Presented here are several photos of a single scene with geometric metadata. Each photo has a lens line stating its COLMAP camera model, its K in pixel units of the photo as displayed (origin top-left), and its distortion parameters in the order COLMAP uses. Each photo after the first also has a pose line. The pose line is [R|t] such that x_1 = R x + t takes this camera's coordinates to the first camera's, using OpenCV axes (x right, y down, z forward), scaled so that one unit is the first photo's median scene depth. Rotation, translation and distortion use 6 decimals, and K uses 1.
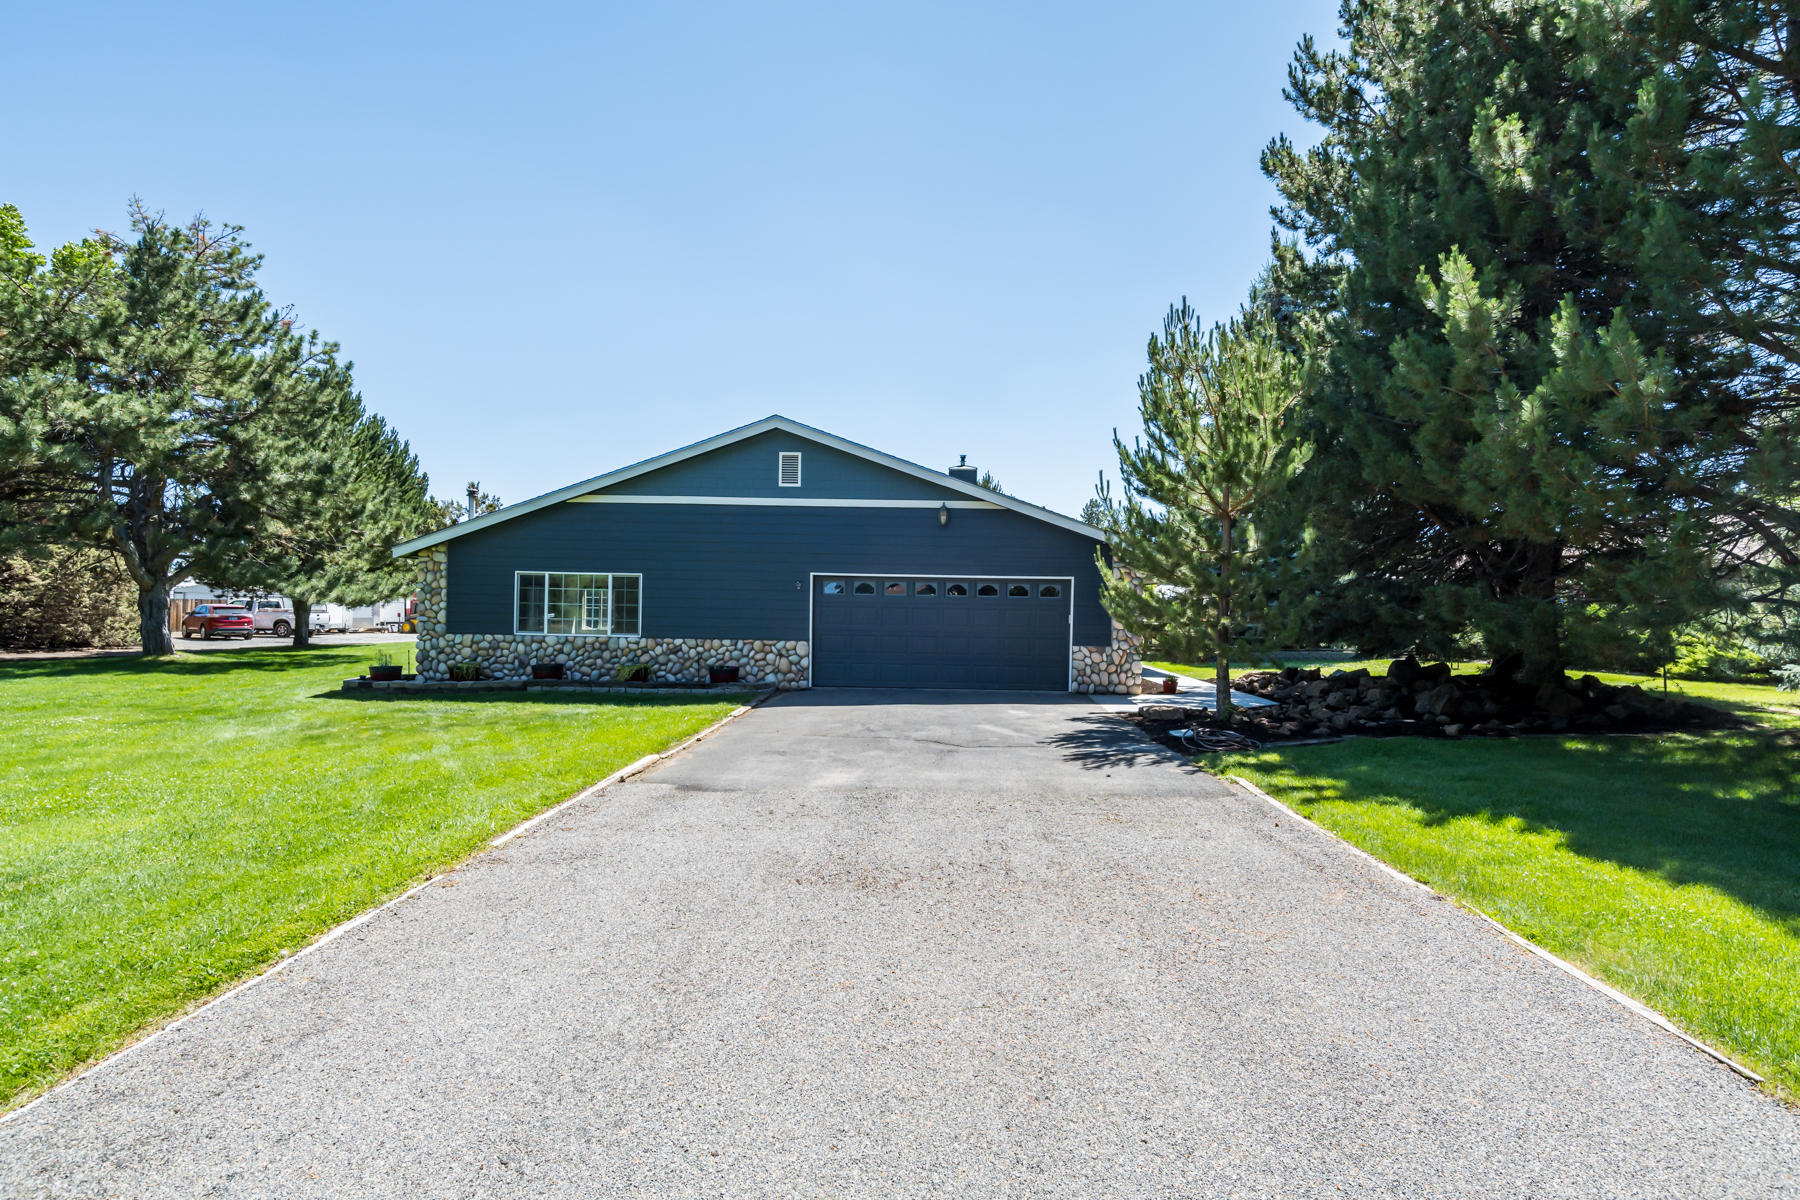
lens RADIAL K [[907.0, 0, 900.0], [0, 907.0, 600.0], [0, 0, 1]] dist [-0.003630, 0.000199]
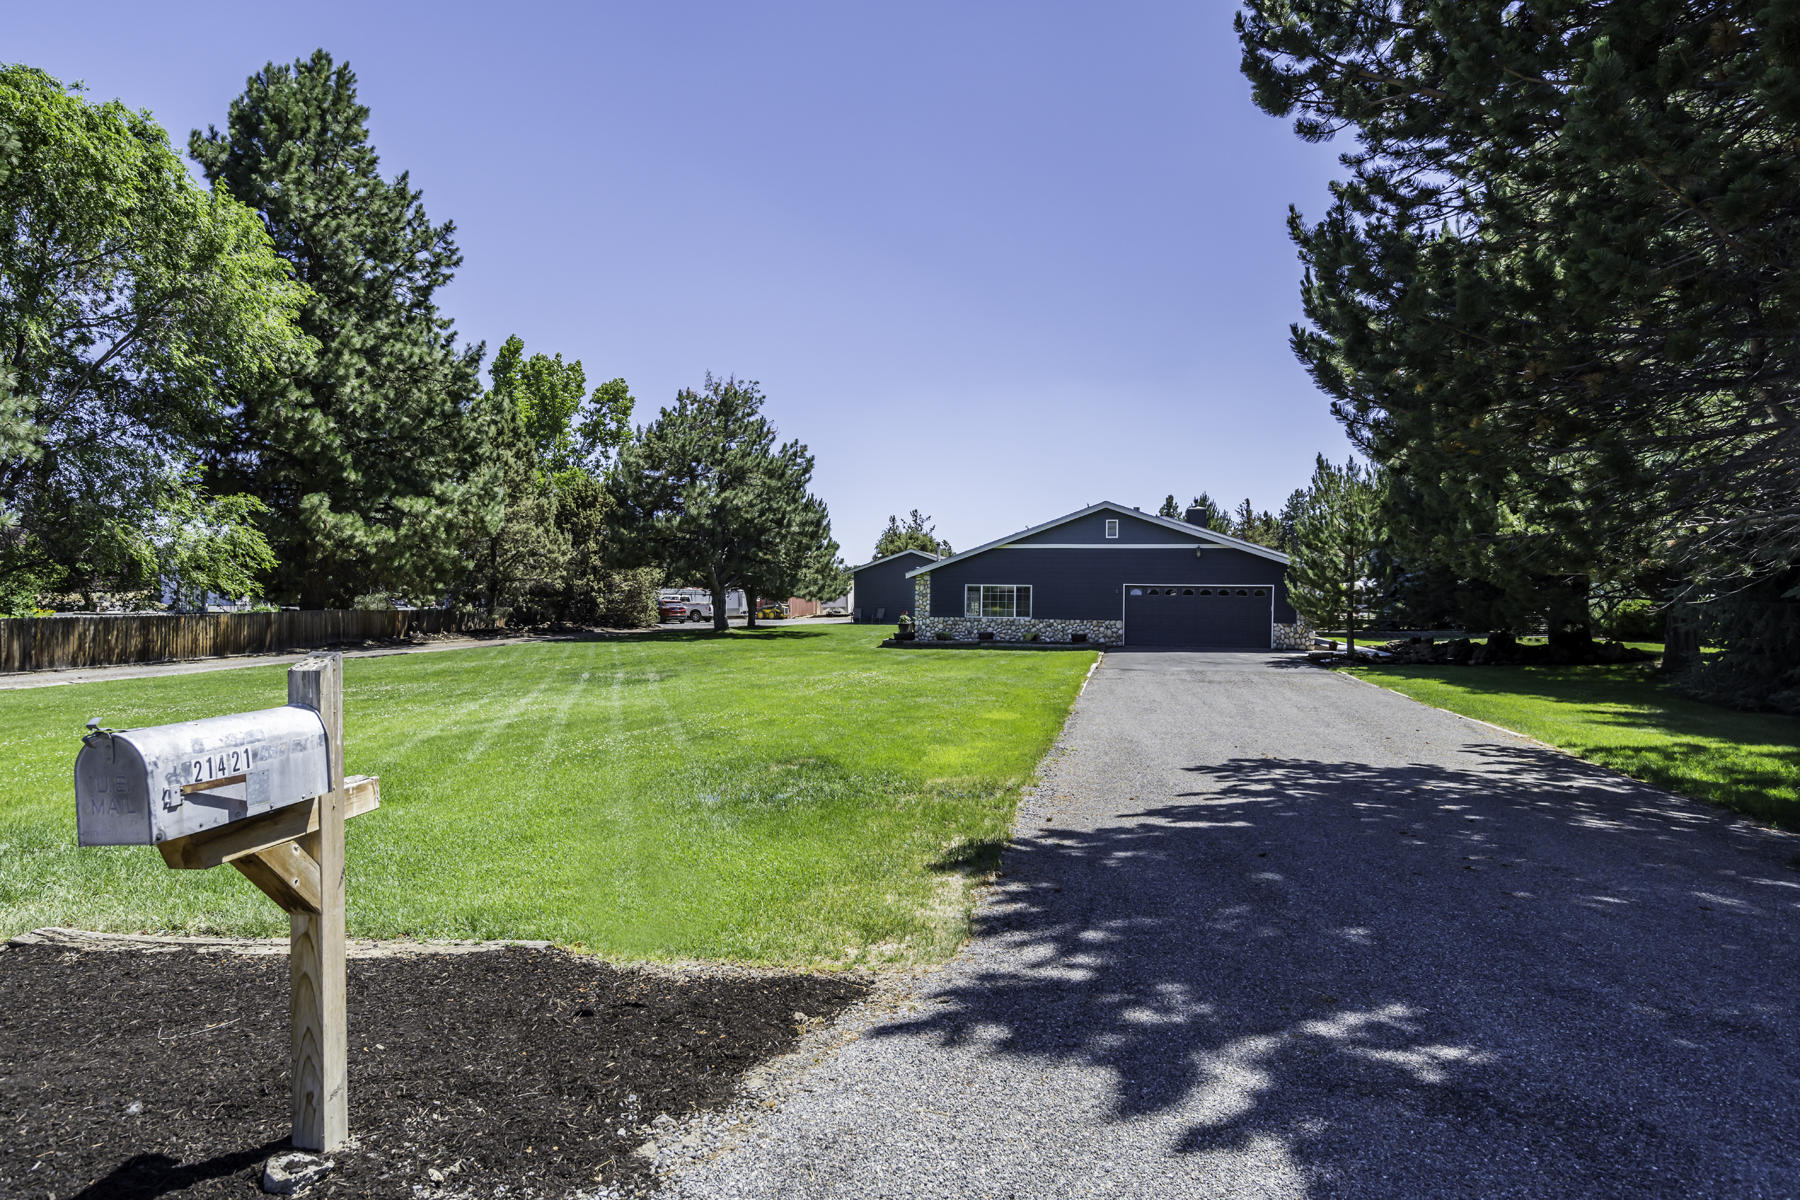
lens RADIAL K [[907.0, 0, 900.0], [0, 907.0, 600.0], [0, 0, 1]] dist [-0.003630, 0.000199]
pose [[0.978633, -0.005313, -0.205545, -0.165415], [0.007991, 0.999894, 0.012201, -0.023416], [0.205458, -0.013583, 0.978572, -0.916627]]
